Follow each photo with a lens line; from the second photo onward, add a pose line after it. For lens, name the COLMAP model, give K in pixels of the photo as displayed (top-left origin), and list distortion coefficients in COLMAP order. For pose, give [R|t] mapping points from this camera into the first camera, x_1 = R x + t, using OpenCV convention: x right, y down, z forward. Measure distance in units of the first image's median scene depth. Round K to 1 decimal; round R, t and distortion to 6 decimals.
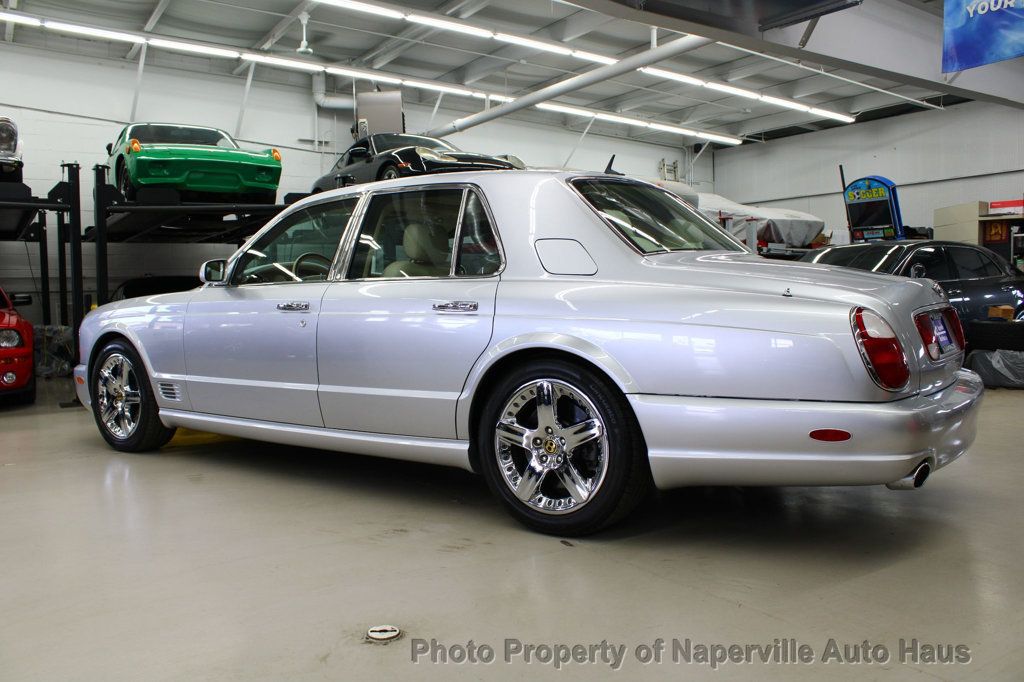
lens RADIAL K [[871.2, 0, 508.6], [0, 871.2, 342.8], [0, 0, 1]] dist [-0.169326, 0.168395]
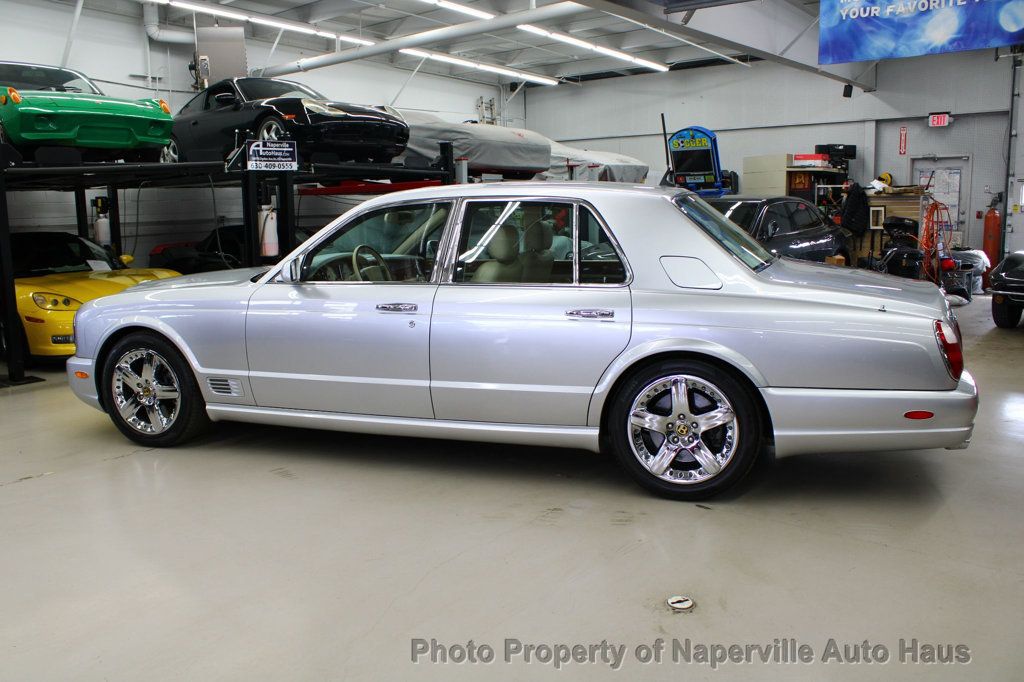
lens RADIAL K [[873.0, 0, 508.5], [0, 873.0, 352.9], [0, 0, 1]] dist [-0.167470, 0.165731]
pose [[0.955409, -0.050893, 0.290867, -0.236511], [0.018826, 0.993530, 0.111998, -0.057035], [-0.294685, -0.101528, 0.950186, -0.032923]]
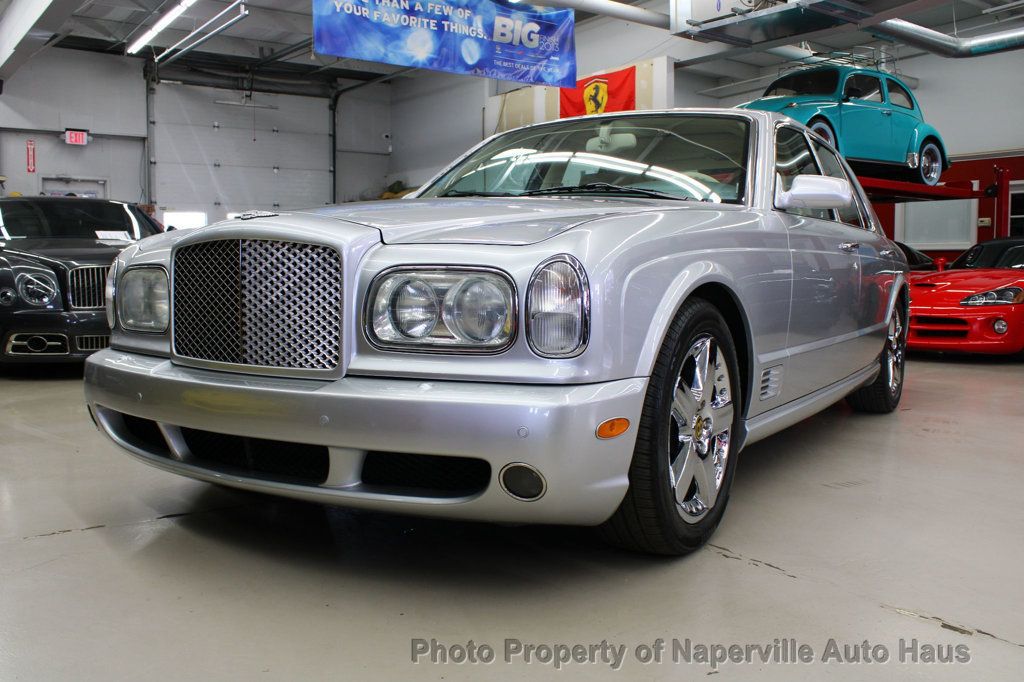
lens RADIAL K [[930.7, 0, 512.0], [0, 930.7, 341.0], [0, 0, 1]] dist [-0.075956, 0.002569]
pose [[-0.078462, -0.063668, 0.994882, -0.647485], [0.056449, 0.996074, 0.068196, -0.014891], [-0.995318, 0.061510, -0.074560, 0.781342]]
